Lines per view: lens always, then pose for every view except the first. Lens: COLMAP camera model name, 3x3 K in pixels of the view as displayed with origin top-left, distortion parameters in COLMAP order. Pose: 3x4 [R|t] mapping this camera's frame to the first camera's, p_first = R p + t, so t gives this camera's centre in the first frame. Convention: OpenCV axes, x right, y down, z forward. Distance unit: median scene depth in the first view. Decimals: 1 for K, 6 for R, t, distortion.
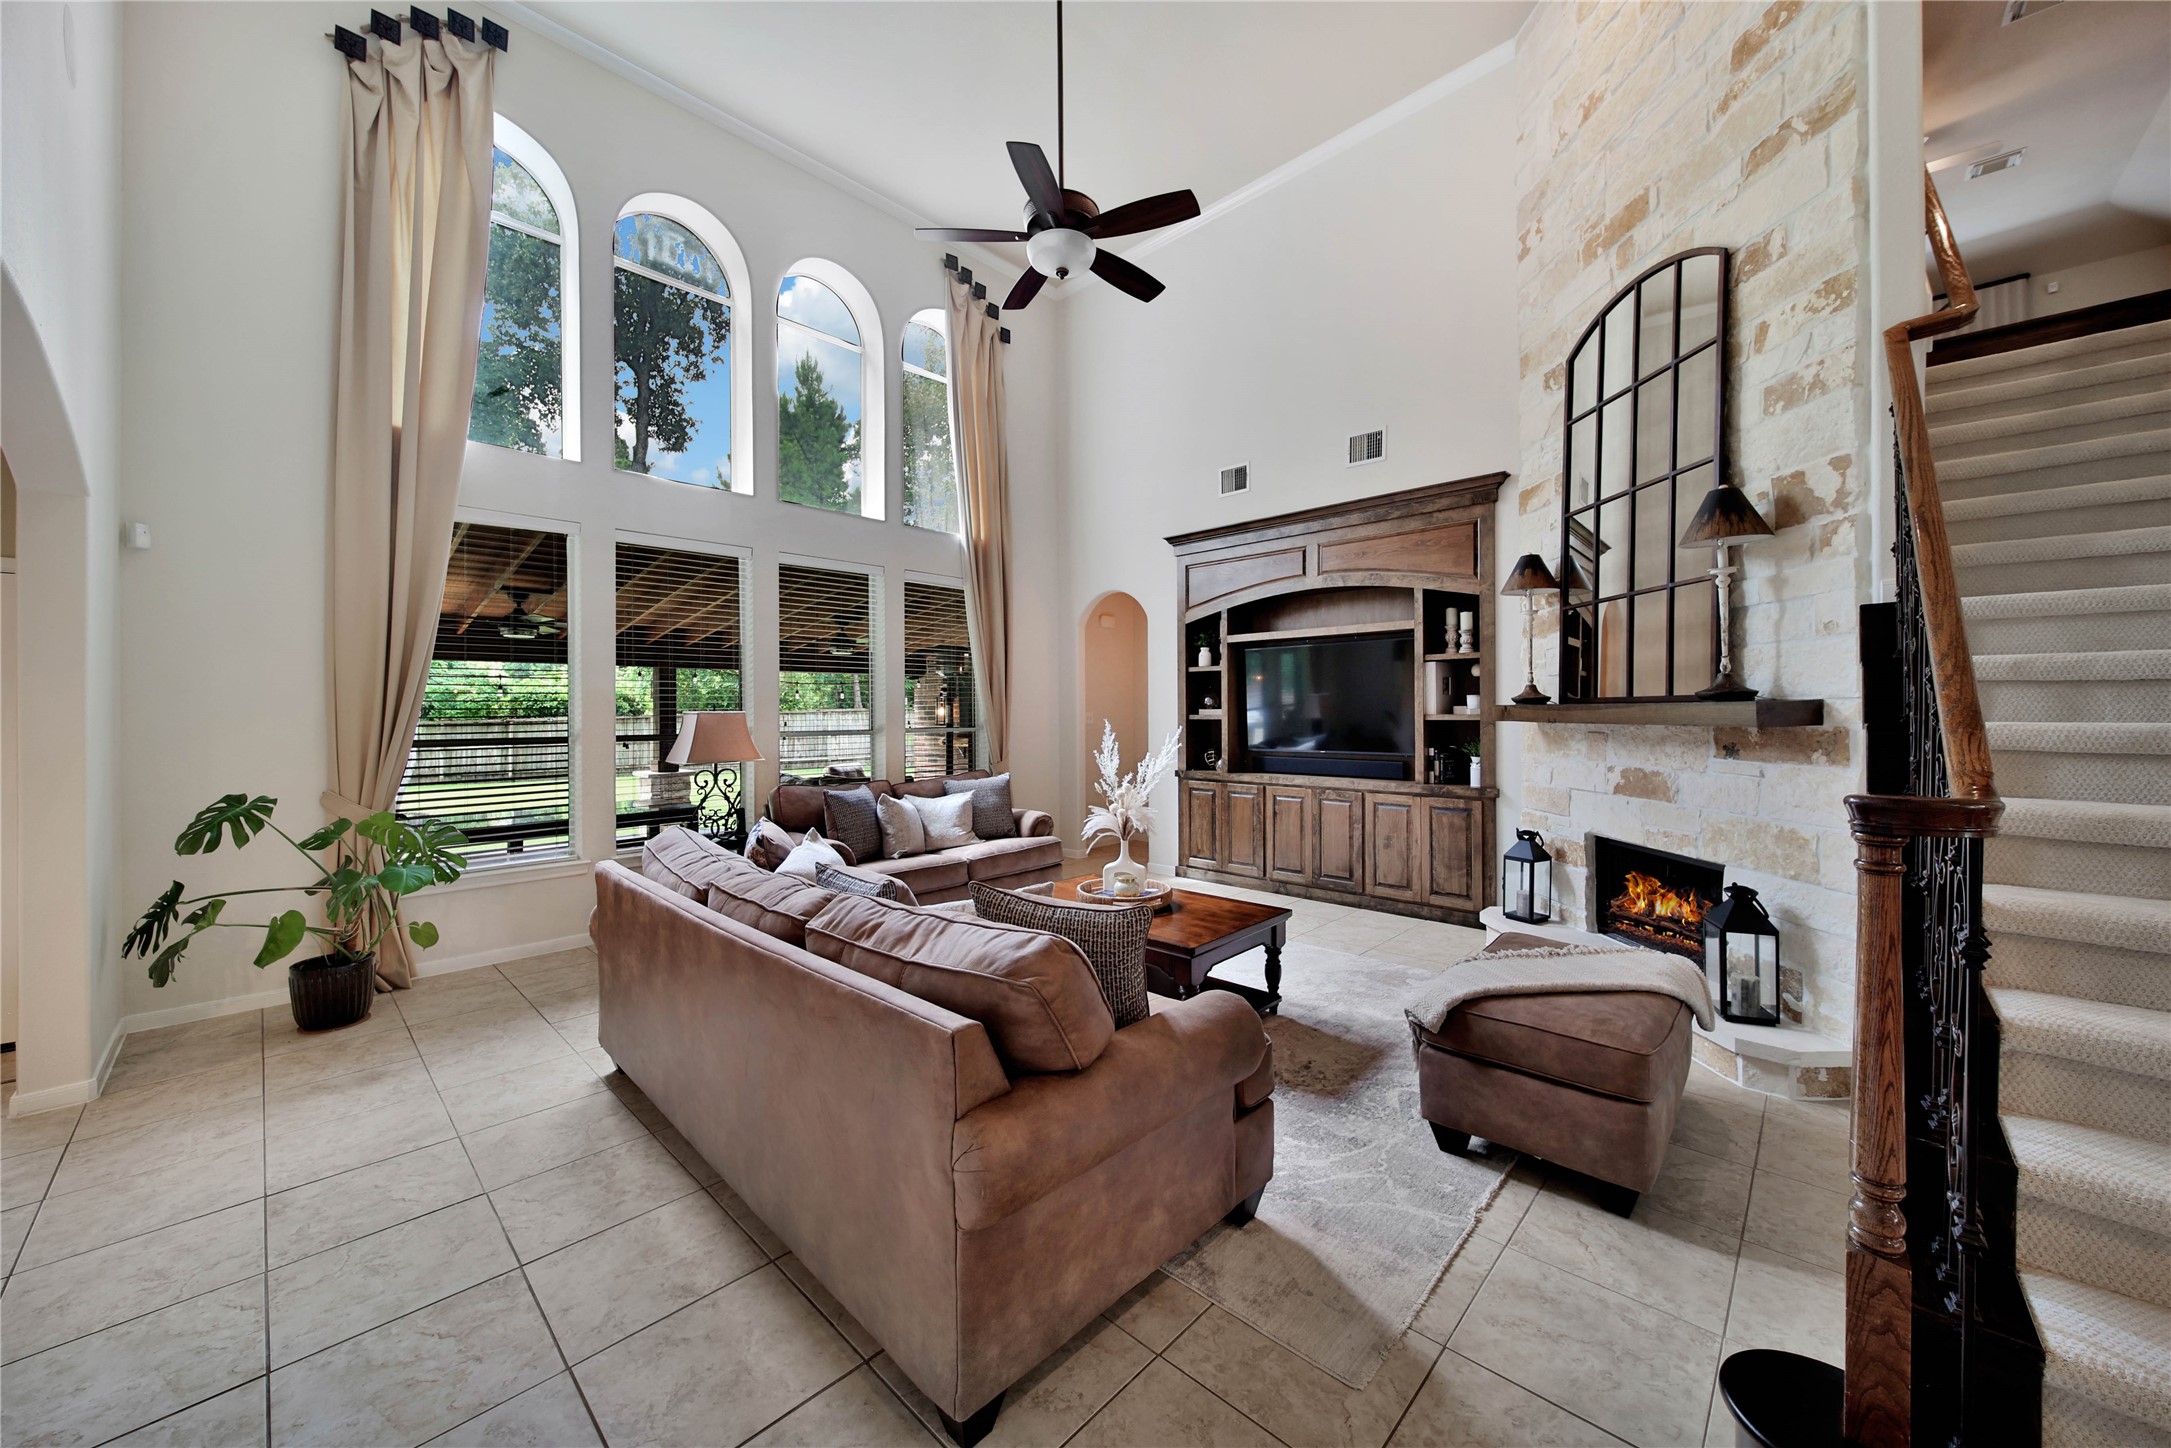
lens RADIAL K [[785.0, 0, 1121.0], [0, 785.0, 712.4], [0, 0, 1]] dist [-0.001877, -0.000383]
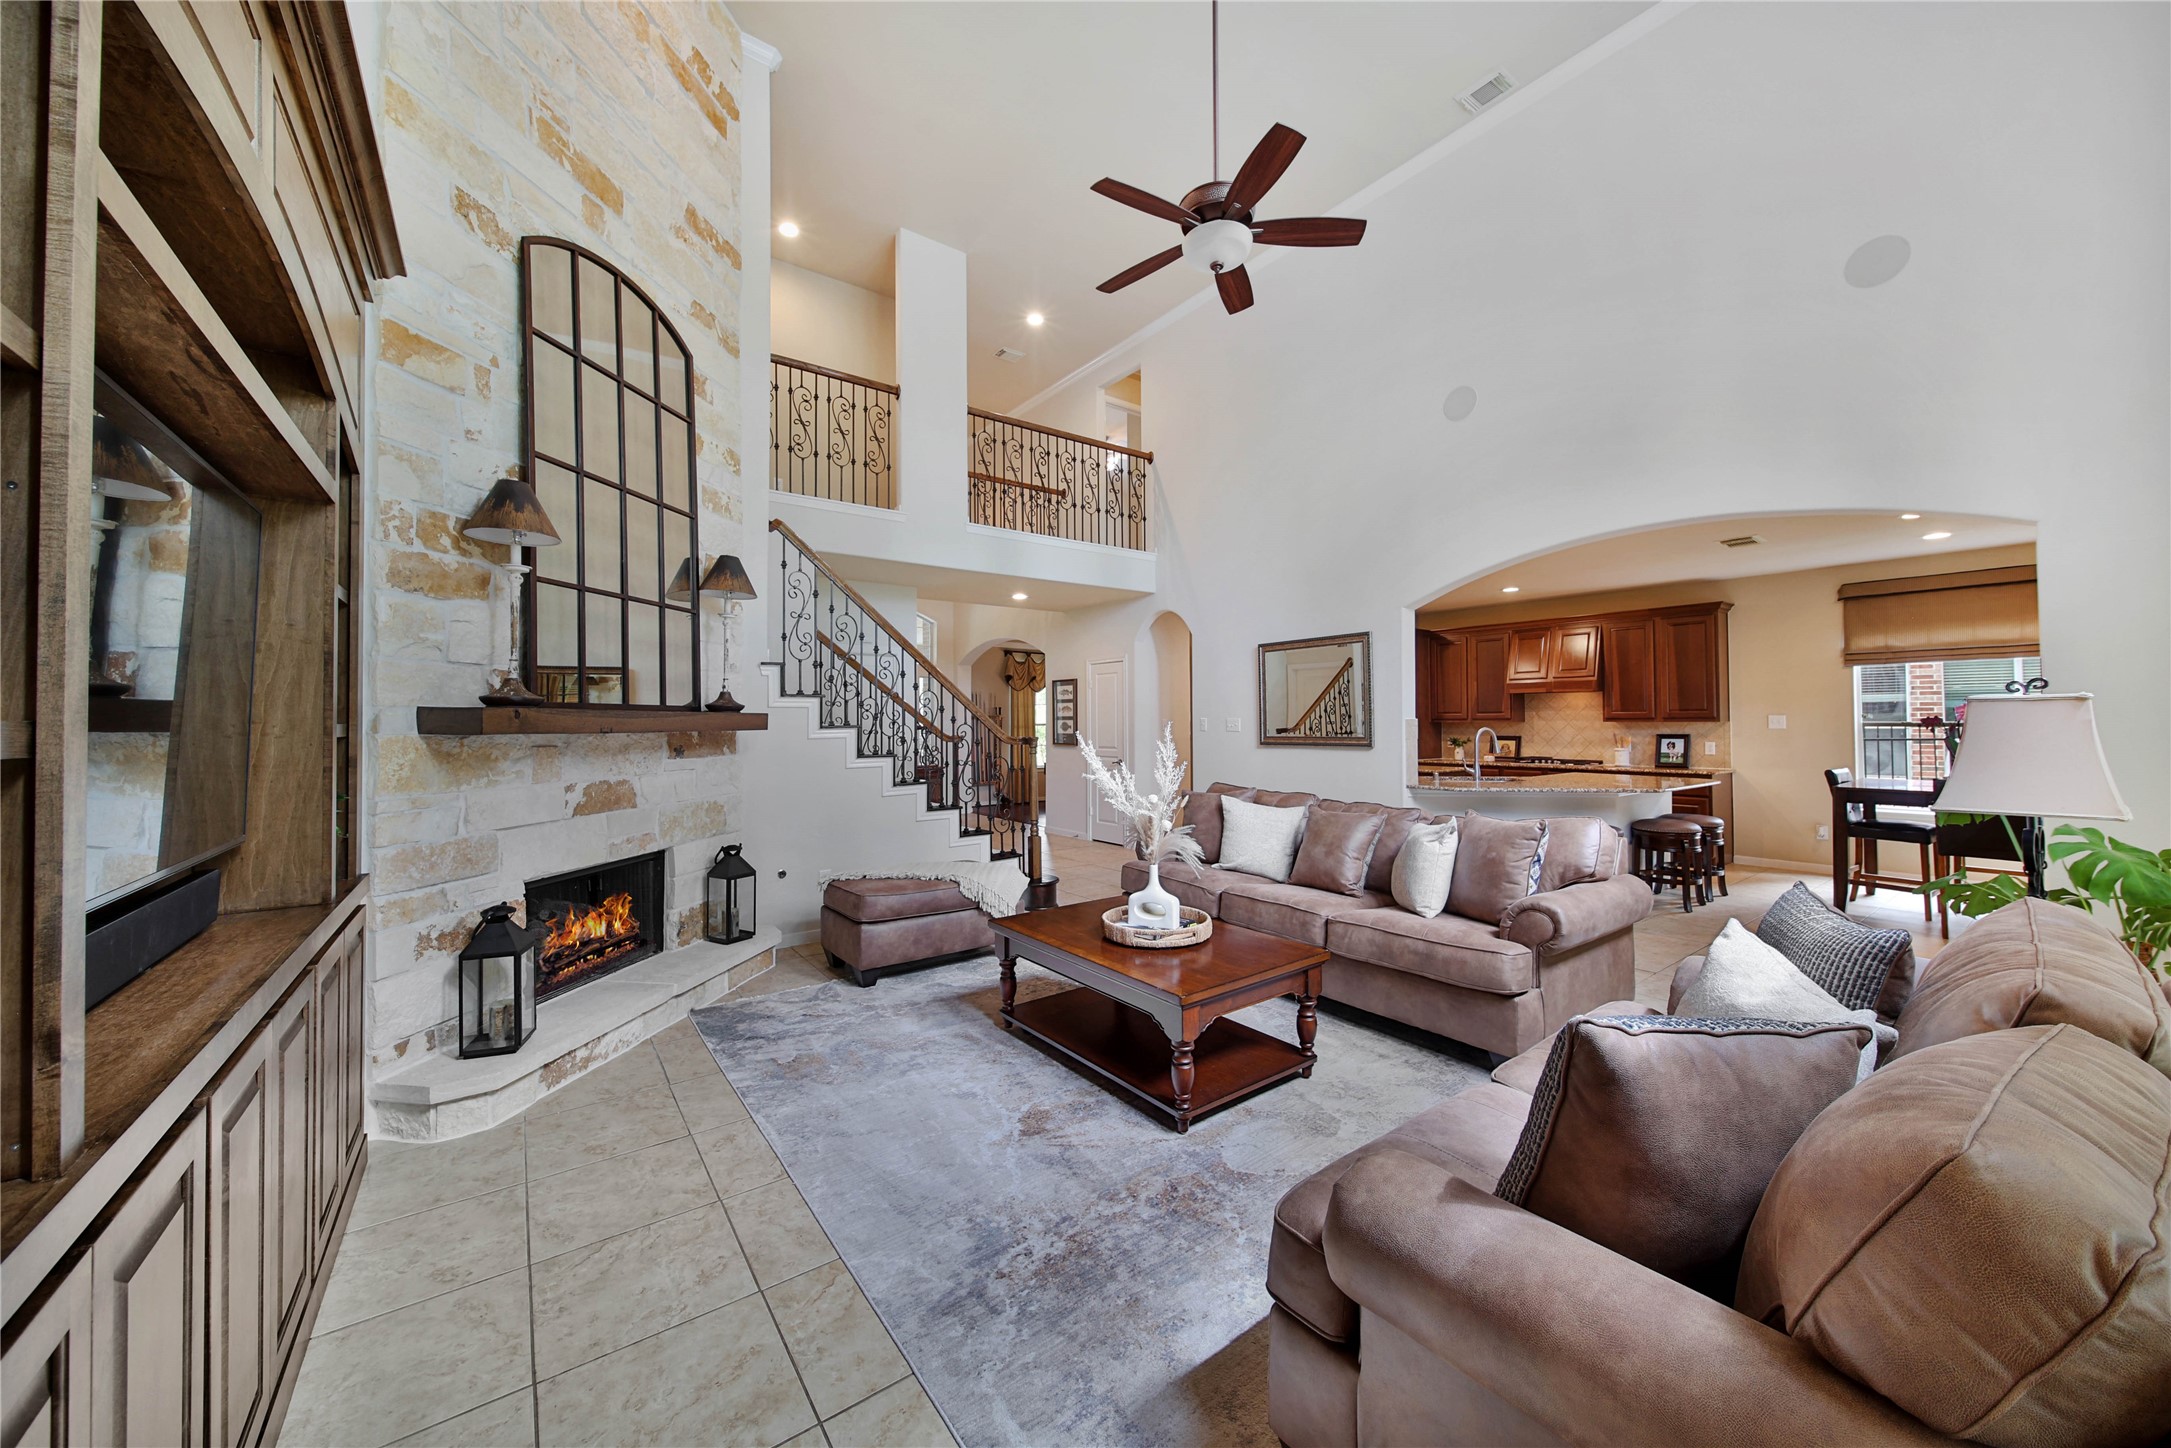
lens RADIAL K [[765.9, 0, 1084.7], [0, 765.9, 712.5], [0, 0, 1]] dist [-0.008926, -0.000227]
pose [[-0.975551, 0.015602, 0.219220, -0.084535], [0.012975, 0.999826, -0.013416, 0.008341], [-0.219391, -0.010244, -0.975583, 1.518608]]
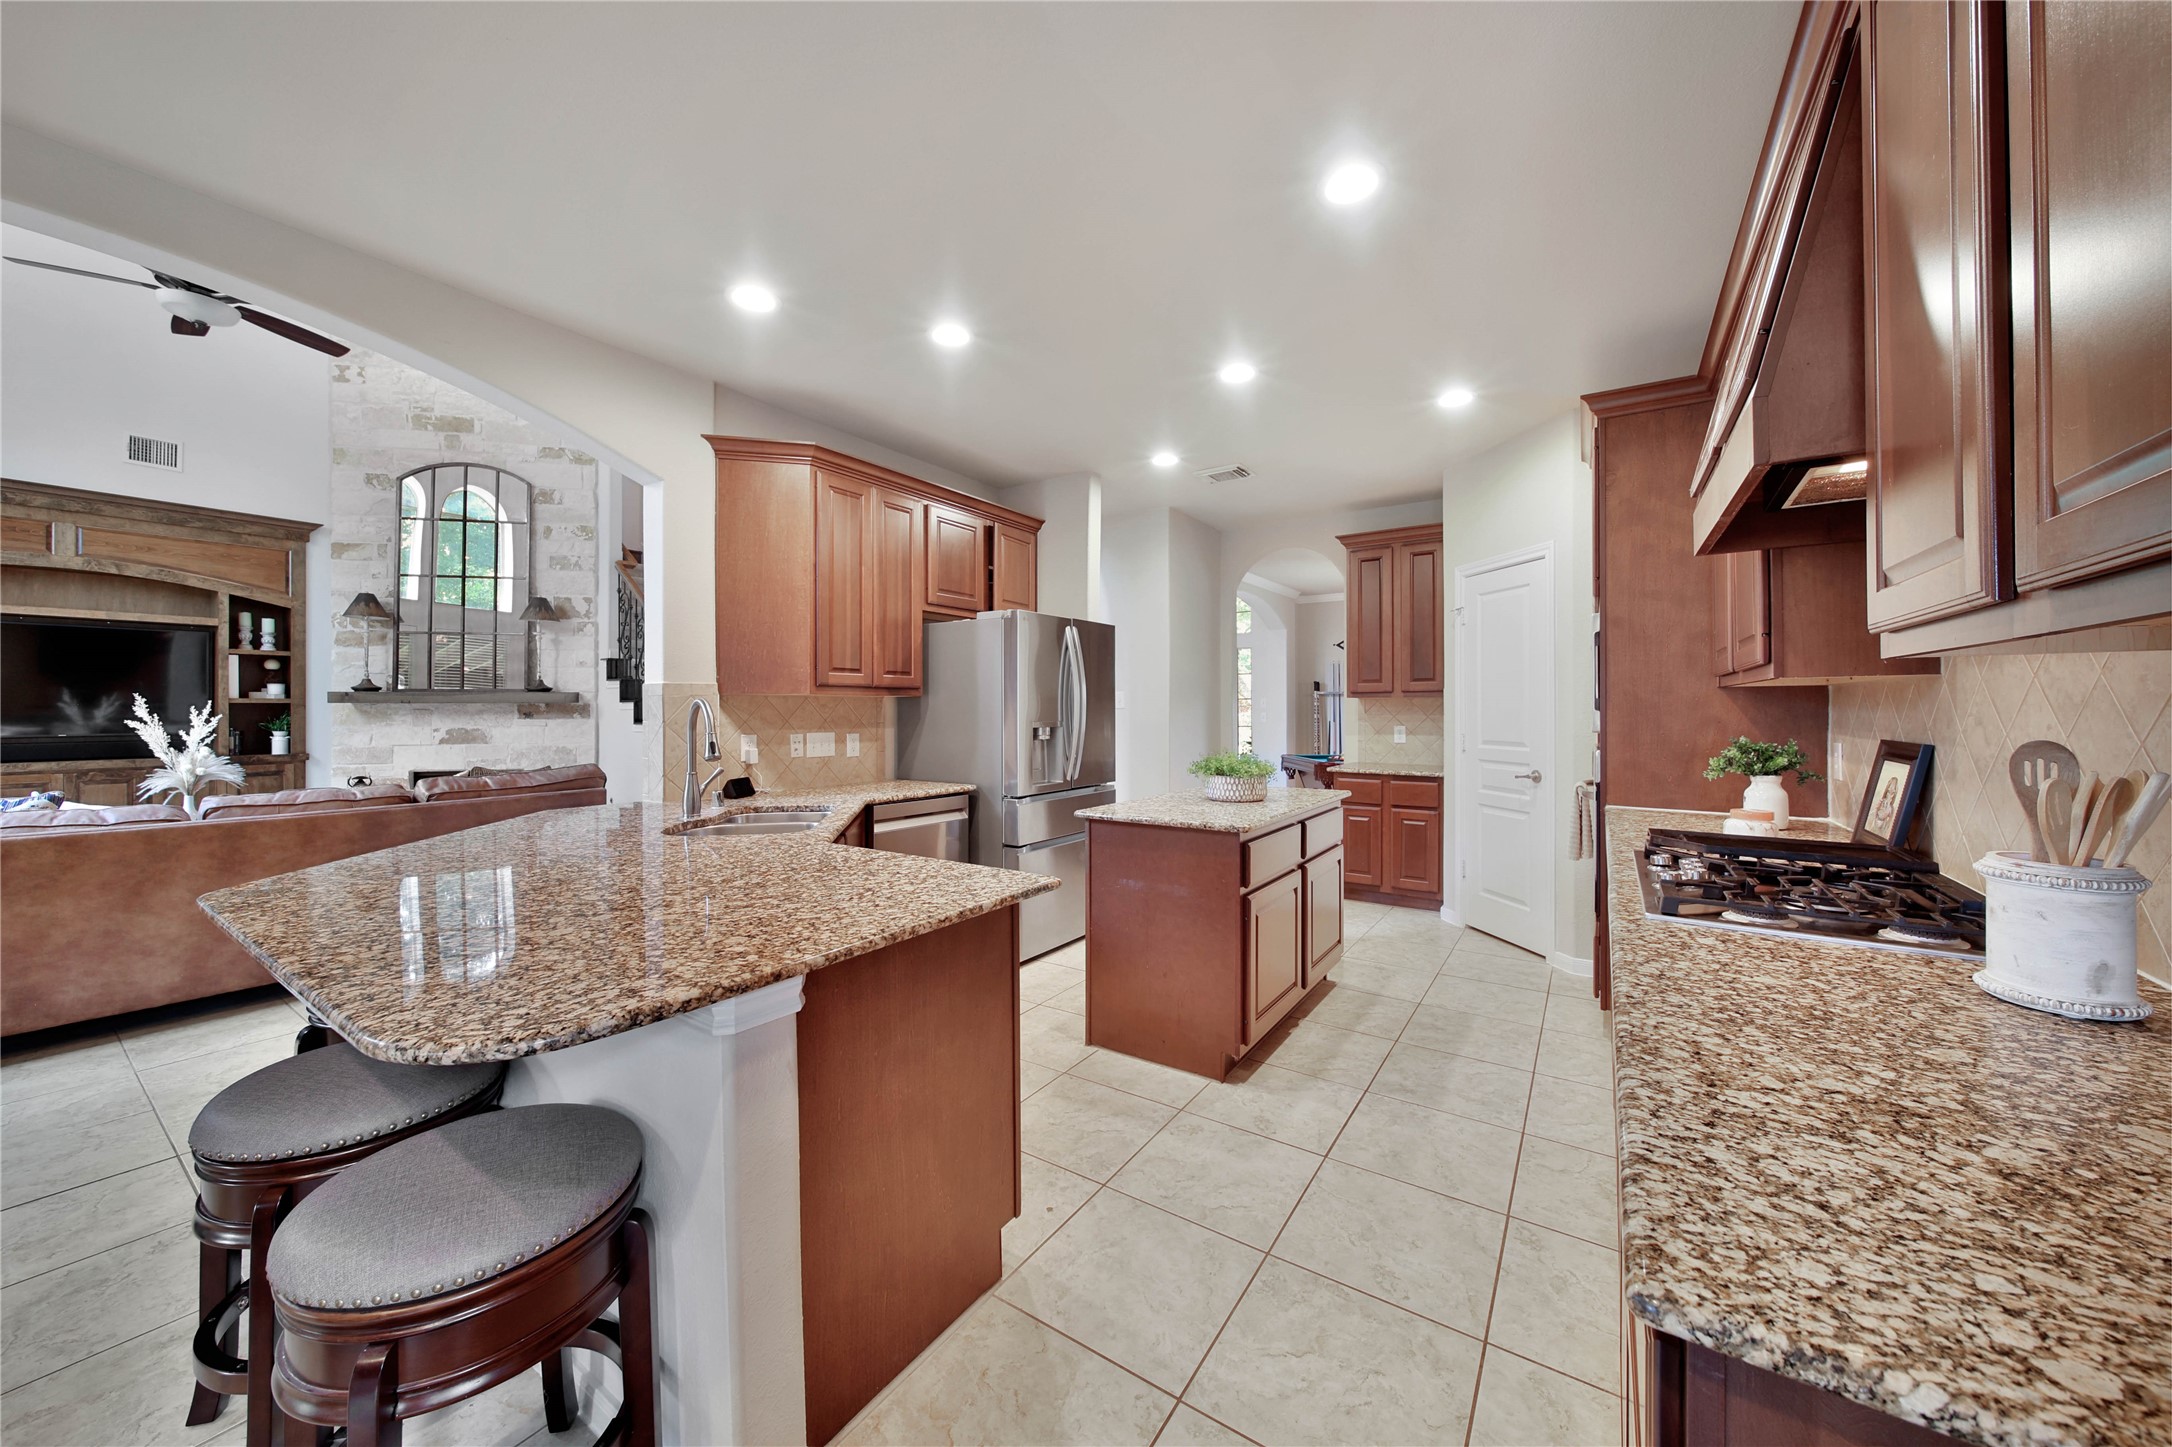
lens RADIAL K [[763.7, 0, 1082.4], [0, 763.7, 705.9], [0, 0, 1]] dist [-0.001023, -0.000321]
pose [[-0.147406, 0.013955, 0.988978, -1.133736], [0.006325, 0.999893, -0.013166, 0.045015], [-0.989056, 0.004314, -0.147478, -0.146637]]
